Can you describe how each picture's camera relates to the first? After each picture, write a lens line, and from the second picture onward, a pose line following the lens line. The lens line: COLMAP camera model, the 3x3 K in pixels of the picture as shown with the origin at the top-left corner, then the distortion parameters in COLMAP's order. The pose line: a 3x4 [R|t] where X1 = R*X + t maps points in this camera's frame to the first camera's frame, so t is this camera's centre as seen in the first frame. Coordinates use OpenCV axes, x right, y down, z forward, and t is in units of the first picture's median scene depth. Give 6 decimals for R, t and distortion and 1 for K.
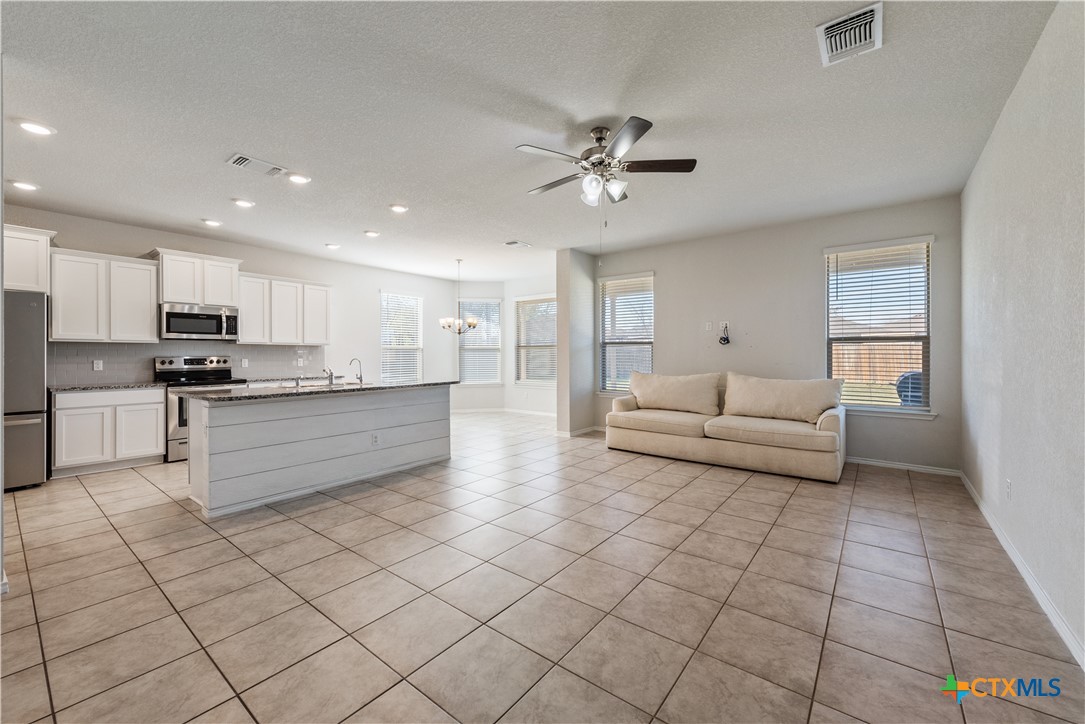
lens RADIAL K [[422.1, 0, 542.5], [0, 422.1, 362.0], [0, 0, 1]] dist [0.000339, -0.000356]
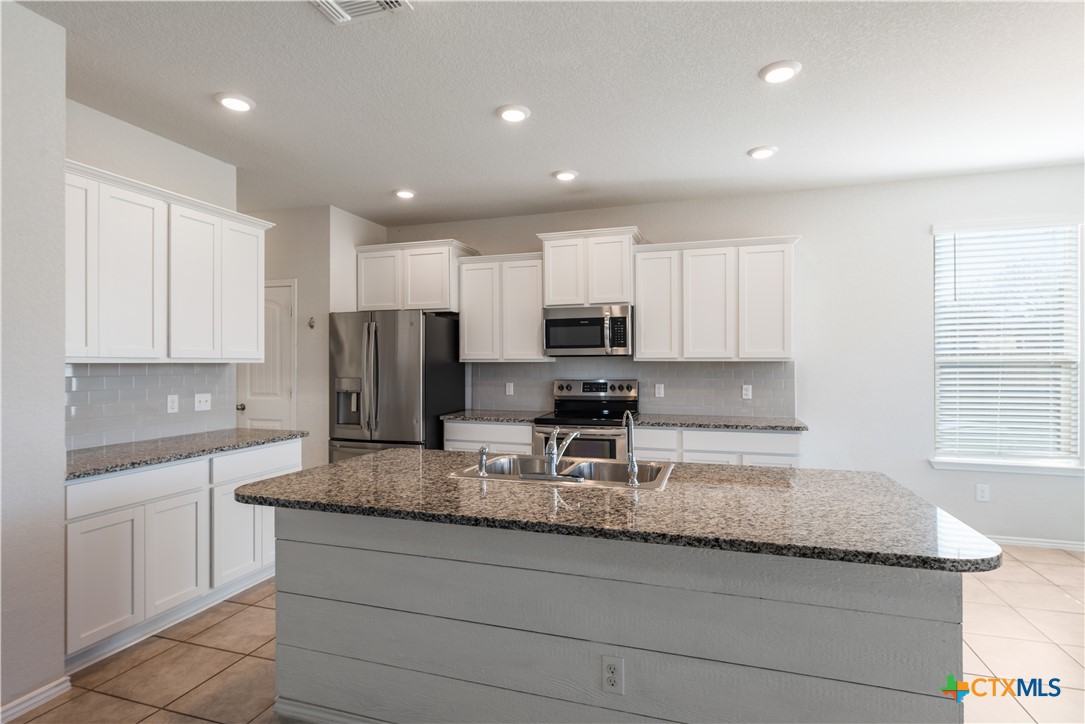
lens RADIAL K [[527.1, 0, 550.4], [0, 527.1, 362.9], [0, 0, 1]] dist [-0.001225, 0.000050]
pose [[0.360581, -0.001363, -0.932727, -0.038342], [-0.015009, 0.999861, -0.007264, -0.035008], [0.932607, 0.016619, 0.360510, 0.643510]]
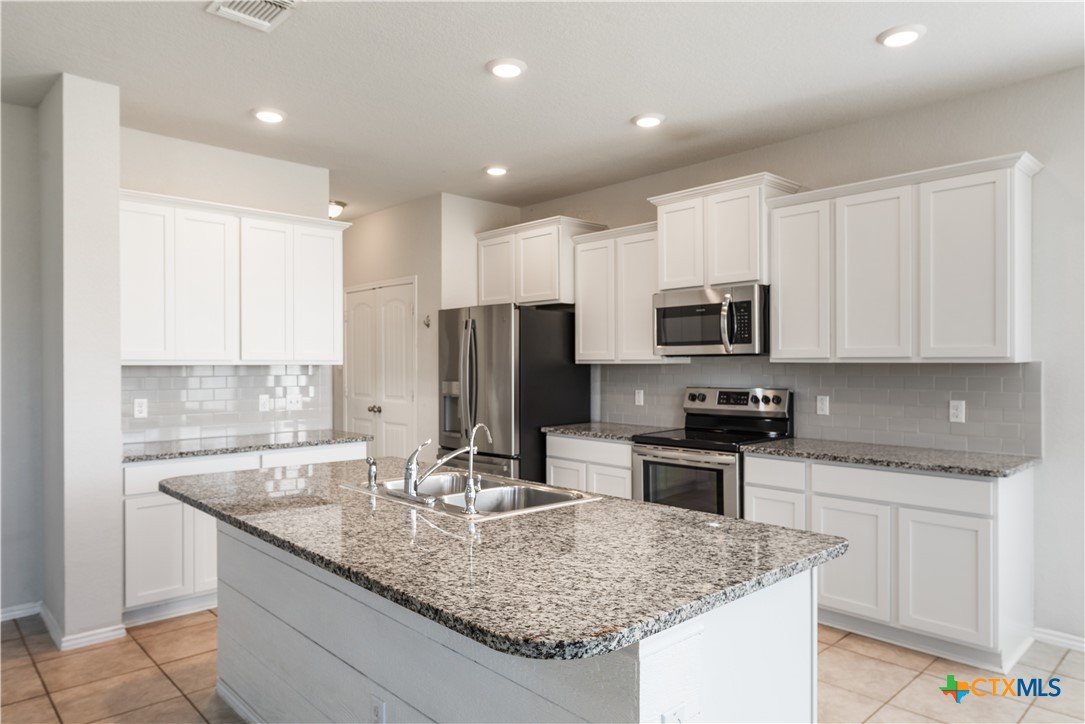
lens RADIAL K [[680.5, 0, 545.8], [0, 680.5, 370.3], [0, 0, 1]] dist [0.005057, 0.000909]
pose [[-0.136754, 0.008170, -0.990571, 0.023579], [-0.016722, 0.999804, 0.010554, -0.040900], [0.990464, 0.018007, -0.136590, 0.925310]]
